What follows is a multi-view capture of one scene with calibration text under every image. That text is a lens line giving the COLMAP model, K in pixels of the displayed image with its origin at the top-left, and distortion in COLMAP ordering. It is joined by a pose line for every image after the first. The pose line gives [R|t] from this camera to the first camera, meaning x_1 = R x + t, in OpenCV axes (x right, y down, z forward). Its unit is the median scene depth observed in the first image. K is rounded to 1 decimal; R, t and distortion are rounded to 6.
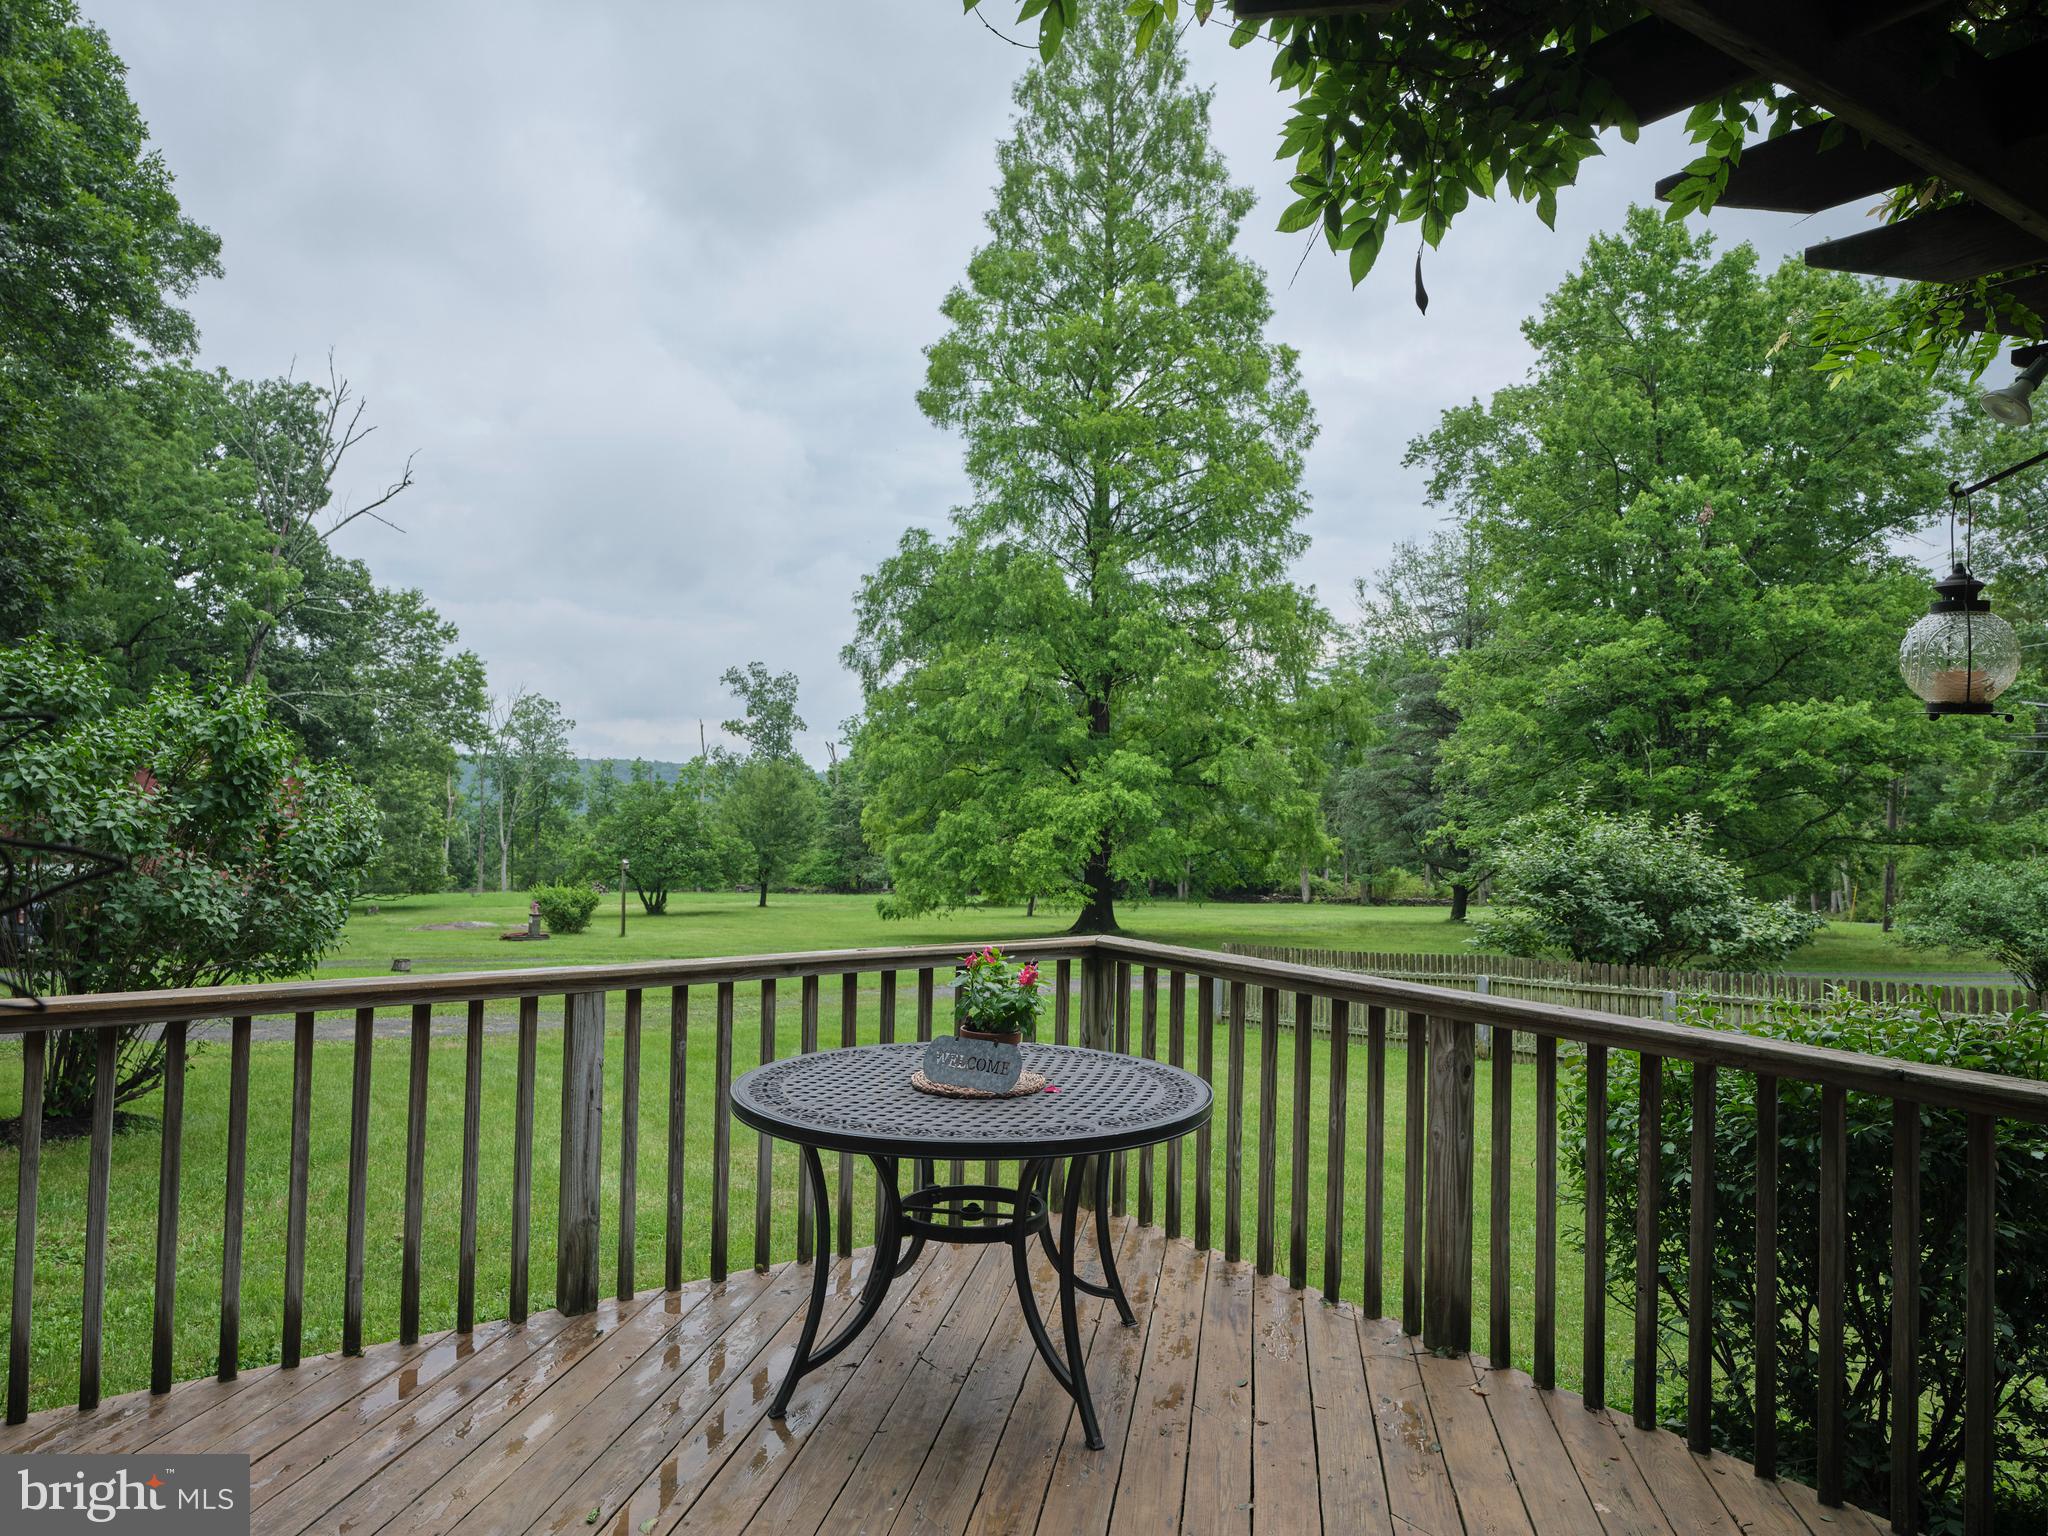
lens RADIAL K [[1479.6, 0, 1024.0], [0, 1479.6, 768.0], [0, 0, 1]] dist [0.013304, 0.003777]
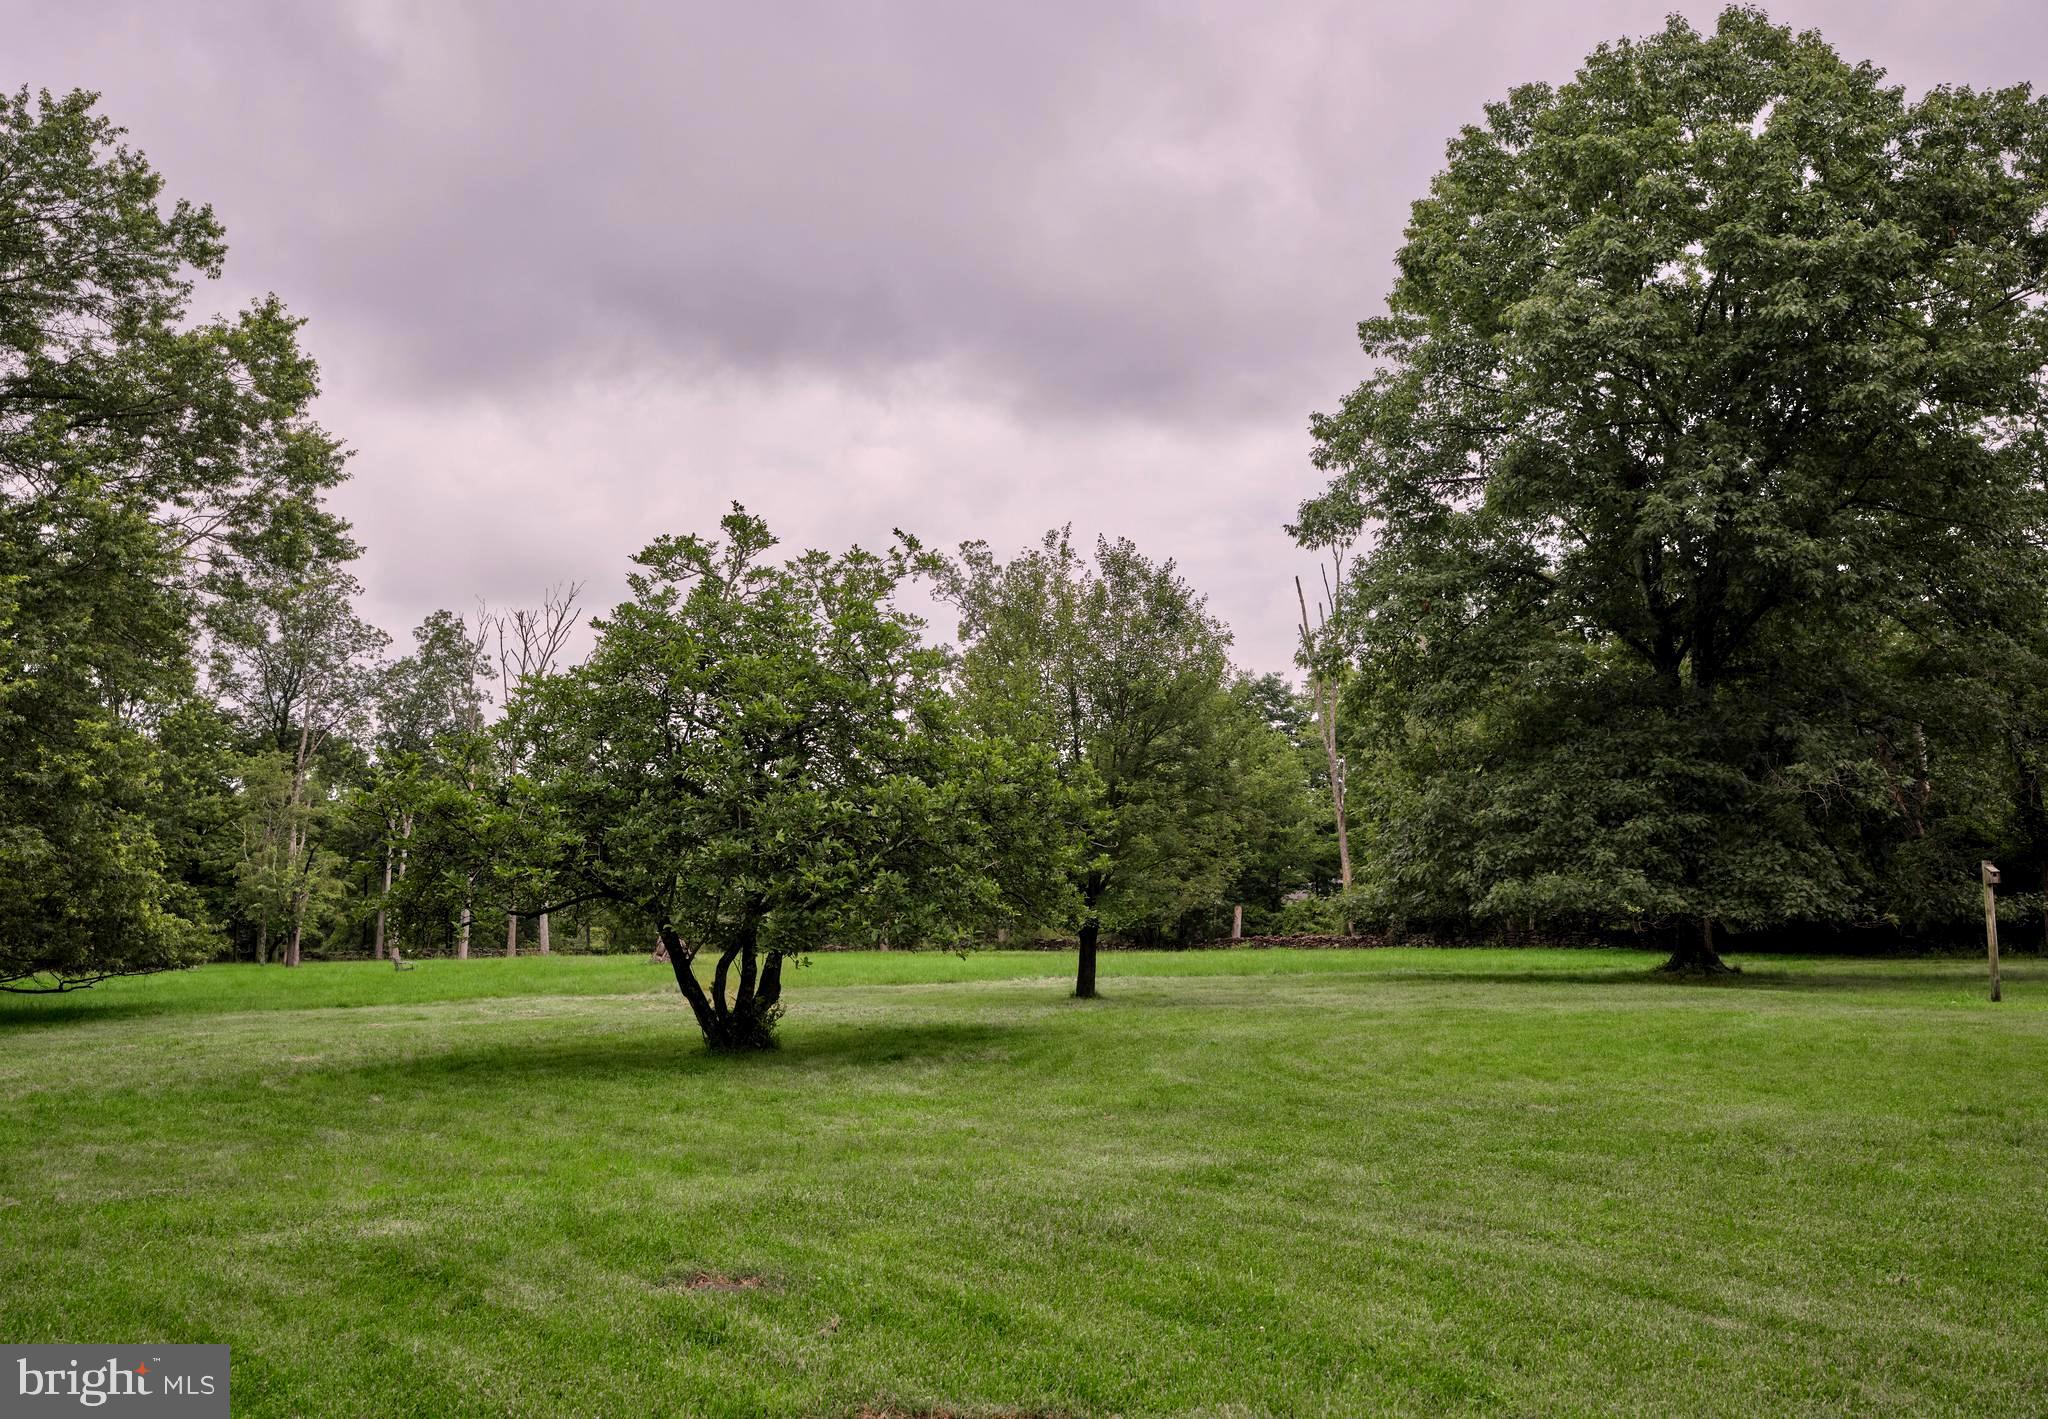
lens RADIAL K [[1701.4, 0, 1024.0], [0, 1701.4, 709.5], [0, 0, 1]] dist [0.000176, 0.000507]
pose [[0.991244, -0.035503, -0.127181, -0.140268], [0.028797, 0.998116, -0.054182, 0.051146], [0.128865, 0.050045, 0.990399, 0.621458]]
